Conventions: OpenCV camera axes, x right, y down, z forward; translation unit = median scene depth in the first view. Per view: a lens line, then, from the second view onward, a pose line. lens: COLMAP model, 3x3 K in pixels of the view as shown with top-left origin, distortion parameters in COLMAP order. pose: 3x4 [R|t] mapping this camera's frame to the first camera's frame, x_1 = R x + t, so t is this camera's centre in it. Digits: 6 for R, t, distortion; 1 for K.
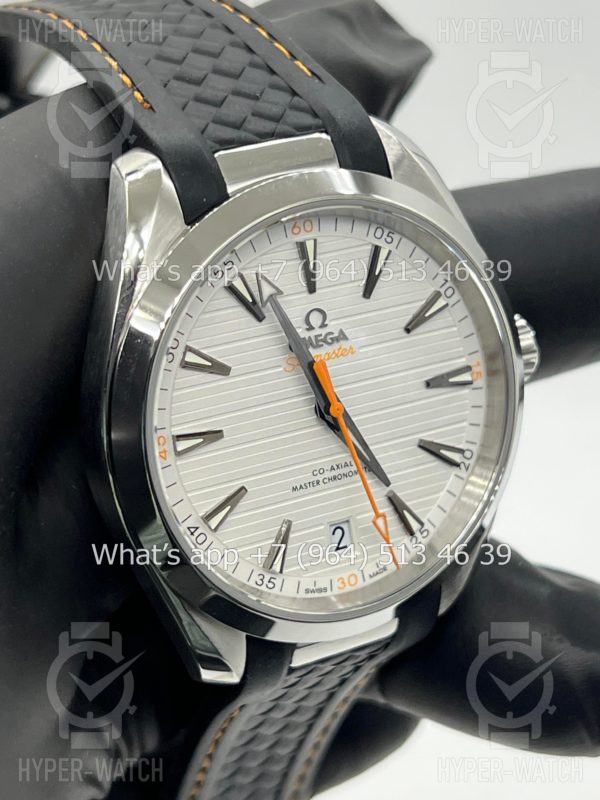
lens RADIAL K [[1922.7, 0, 301.0], [0, 1922.7, 394.1], [0, 0, 1]] dist [0.277132, 0.000000]
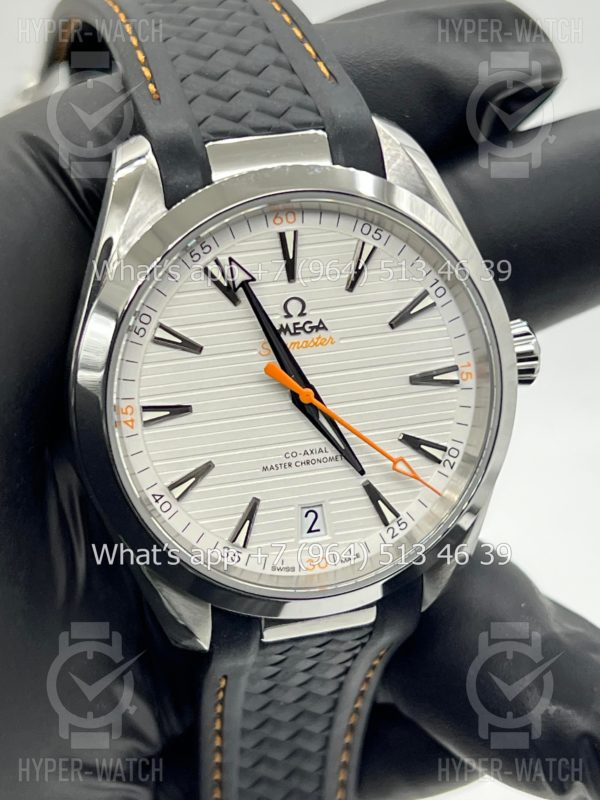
lens RADIAL K [[1922.7, 0, 301.6], [0, 1922.7, 401.5], [0, 0, 1]] dist [0.277132, 0.000000]
pose [[0.971338, 0.075244, -0.225478, 0.246878], [-0.078626, 0.996886, -0.006041, 0.017580], [0.224322, 0.023596, 0.974229, -0.012436]]
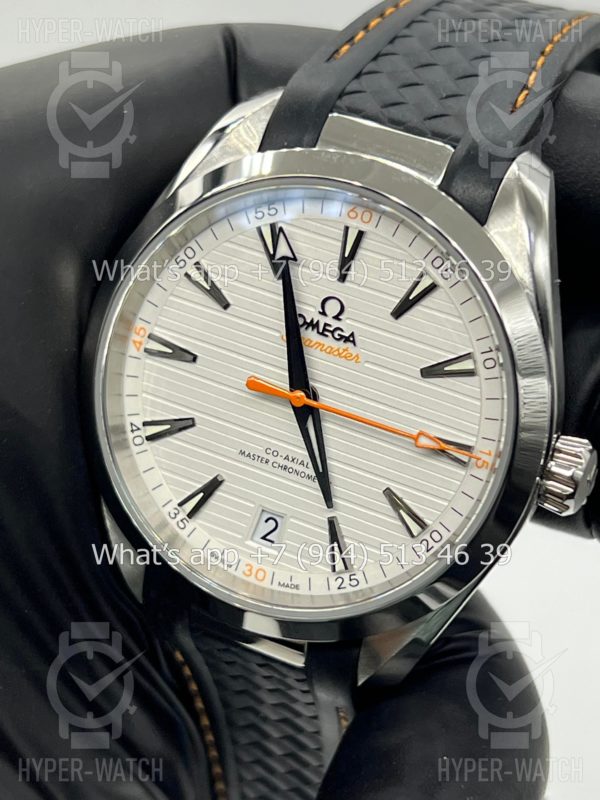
lens RADIAL K [[1922.7, 0, 293.4], [0, 1922.7, 405.8], [0, 0, 1]] dist [0.277132, 0.000000]
pose [[0.598109, 0.439442, -0.670191, 0.655045], [-0.493943, 0.860675, 0.123525, -0.104749], [0.631099, 0.257155, 0.731837, 0.290974]]
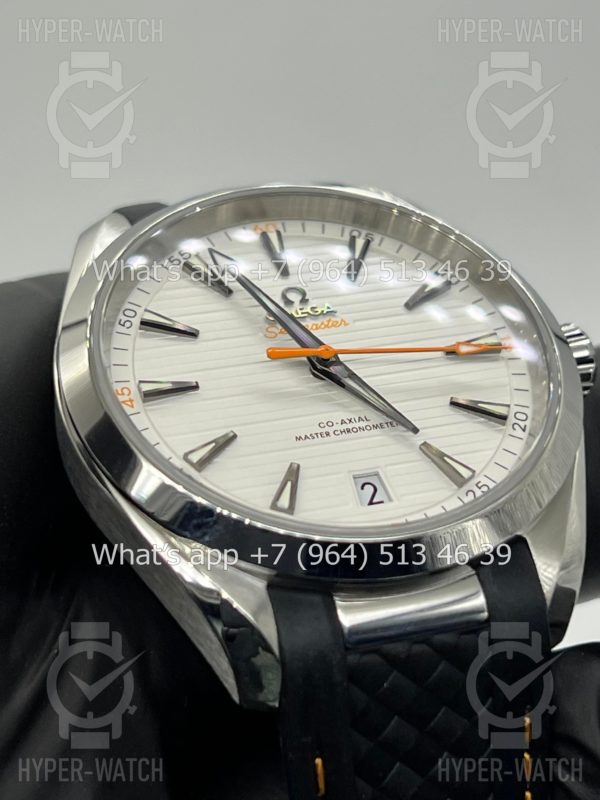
lens RADIAL K [[1922.7, 0, 298.7], [0, 1922.7, 398.3], [0, 0, 1]] dist [0.277132, 0.000000]
pose [[0.925370, -0.336694, -0.174151, 0.154146], [0.110431, 0.678942, -0.725840, 0.667107], [0.362624, 0.652438, 0.665454, 0.404233]]
